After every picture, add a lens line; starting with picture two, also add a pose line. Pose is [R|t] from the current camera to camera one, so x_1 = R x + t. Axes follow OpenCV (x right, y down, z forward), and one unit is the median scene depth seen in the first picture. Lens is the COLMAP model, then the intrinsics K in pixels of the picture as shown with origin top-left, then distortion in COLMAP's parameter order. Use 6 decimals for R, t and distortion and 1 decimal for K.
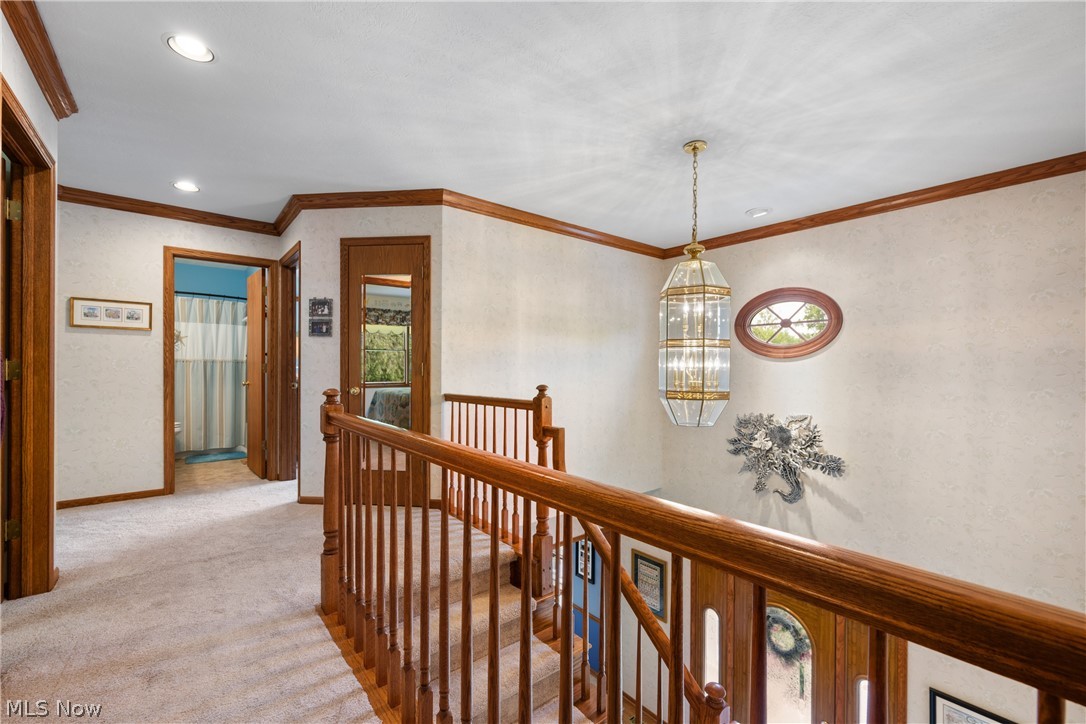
lens RADIAL K [[457.8, 0, 537.0], [0, 457.8, 363.6], [0, 0, 1]] dist [0.003859, 0.000428]
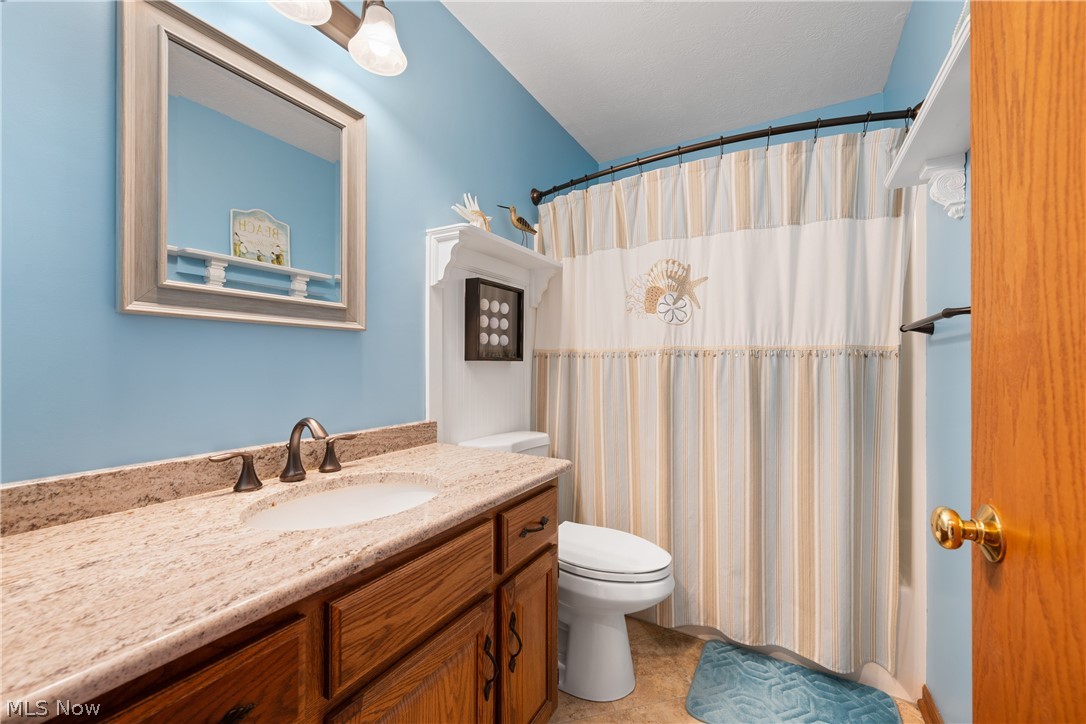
lens RADIAL K [[425.8, 0, 538.8], [0, 425.8, 366.3], [0, 0, 1]] dist [0.000206, -0.000187]
pose [[0.366618, -0.001380, -0.930371, -0.505323], [-0.001096, 0.999998, -0.001915, 0.004440], [0.930371, 0.001721, 0.366615, 0.751099]]
